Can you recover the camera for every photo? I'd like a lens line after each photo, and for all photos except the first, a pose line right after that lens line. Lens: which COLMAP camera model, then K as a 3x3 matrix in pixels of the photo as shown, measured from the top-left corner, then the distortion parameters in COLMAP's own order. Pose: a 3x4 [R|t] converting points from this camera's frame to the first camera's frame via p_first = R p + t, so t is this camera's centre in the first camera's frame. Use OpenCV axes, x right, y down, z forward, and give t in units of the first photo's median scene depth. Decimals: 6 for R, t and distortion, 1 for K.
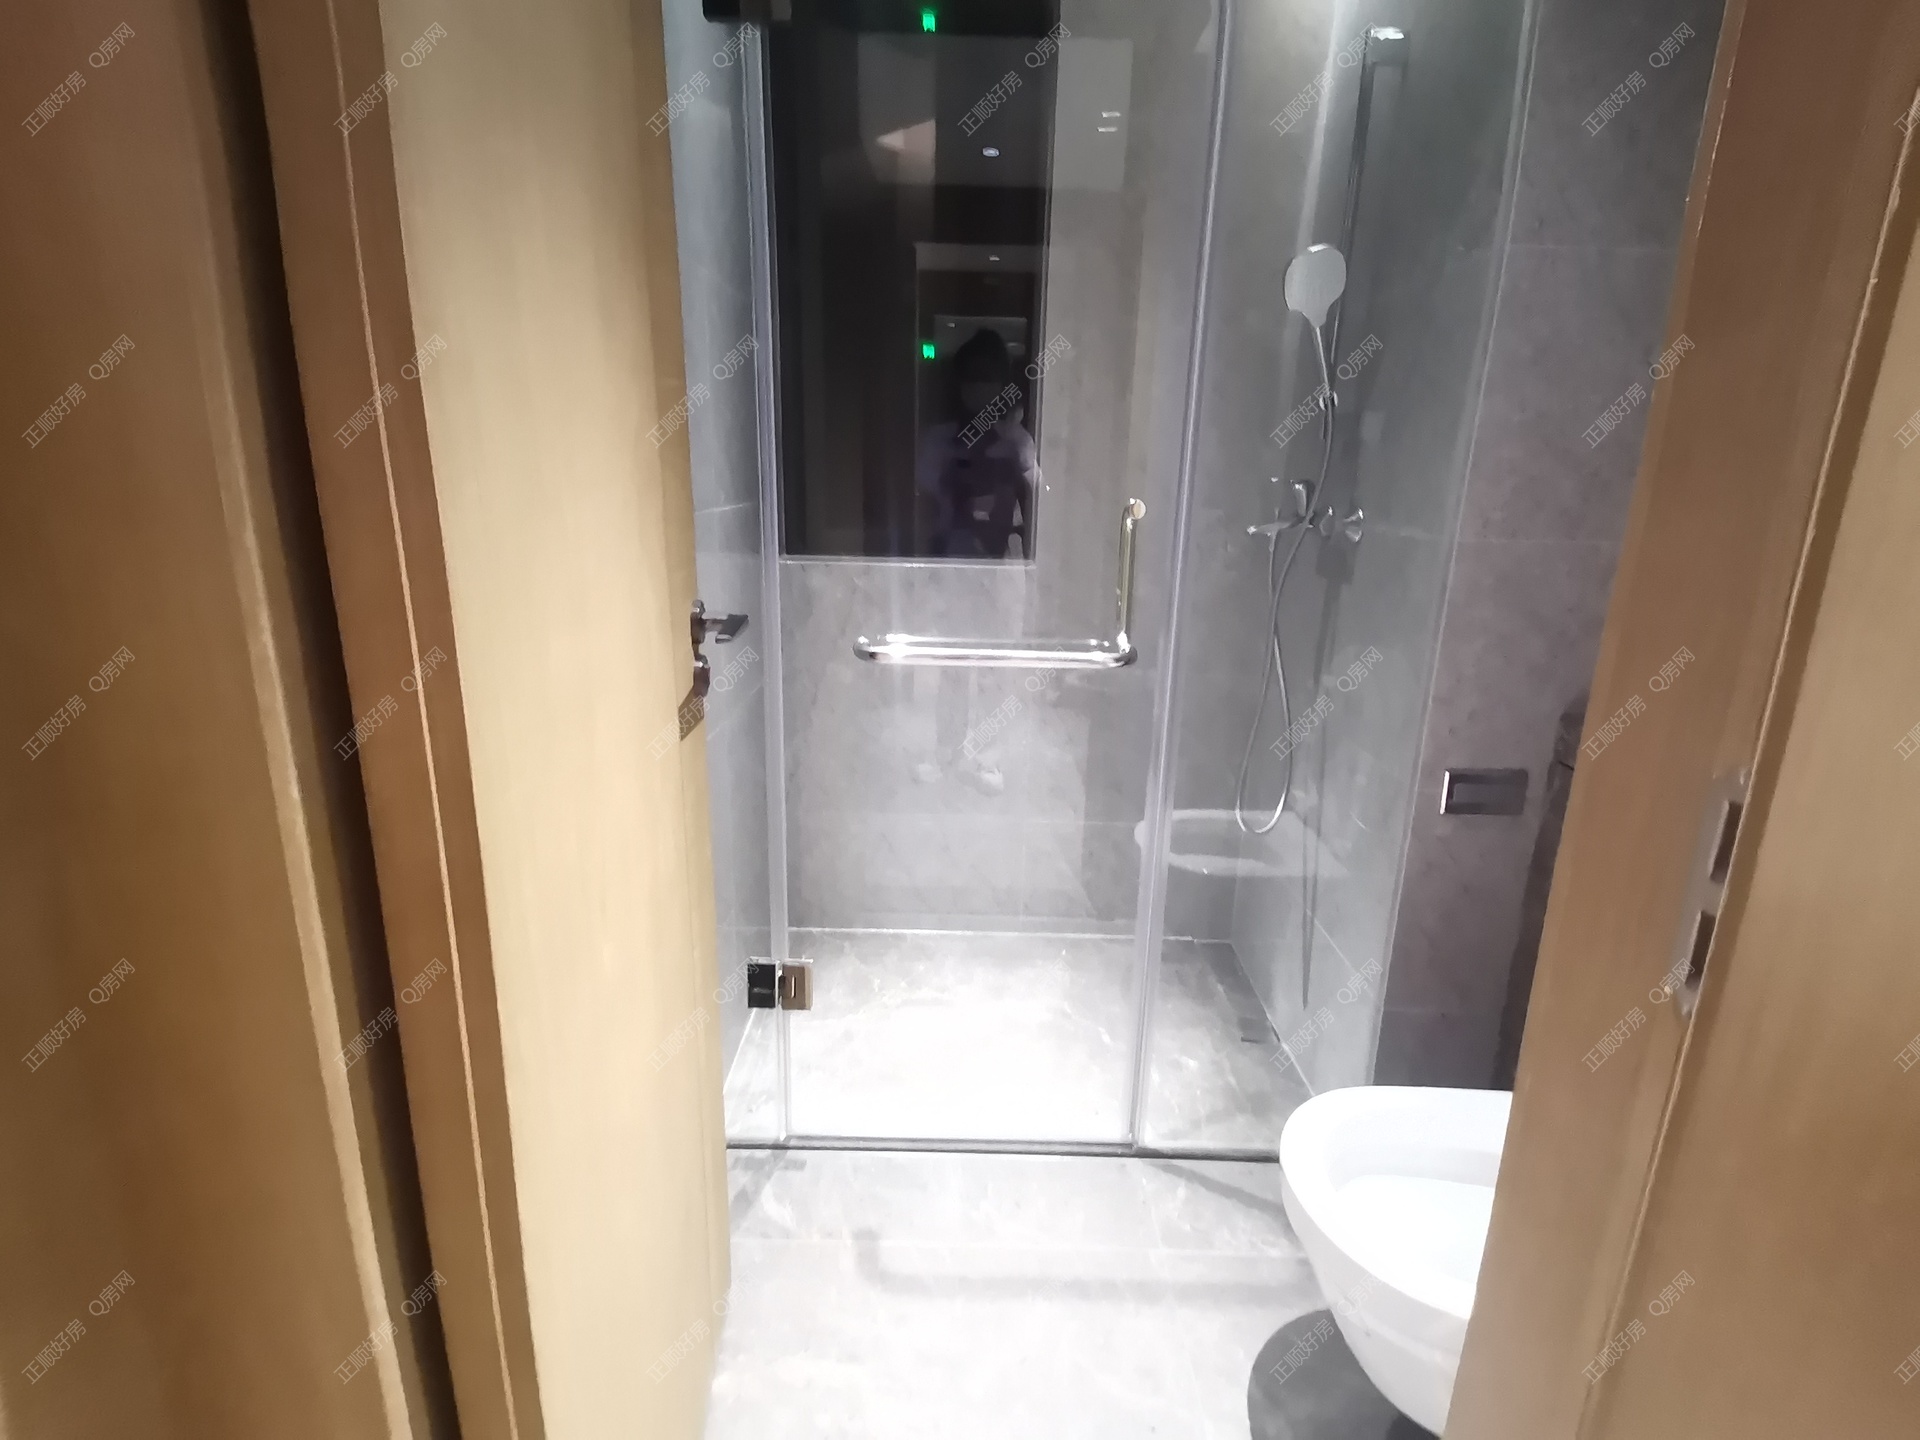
lens RADIAL K [[944.7, 0, 988.4], [0, 944.7, 716.4], [0, 0, 1]] dist [0.033588, -0.000098]
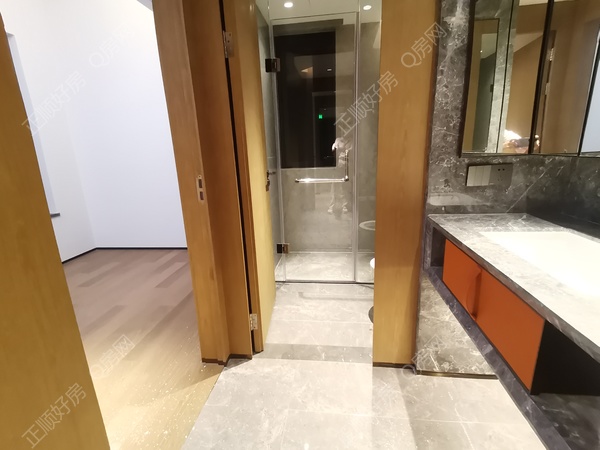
lens RADIAL K [[295.2, 0, 308.9], [0, 295.2, 223.9], [0, 0, 1]] dist [0.033588, -0.000098]
pose [[0.991812, -0.031715, -0.123707, 0.118652], [0.029901, 0.999417, -0.016499, 0.176943], [0.124158, 0.012665, 0.992182, -0.561482]]
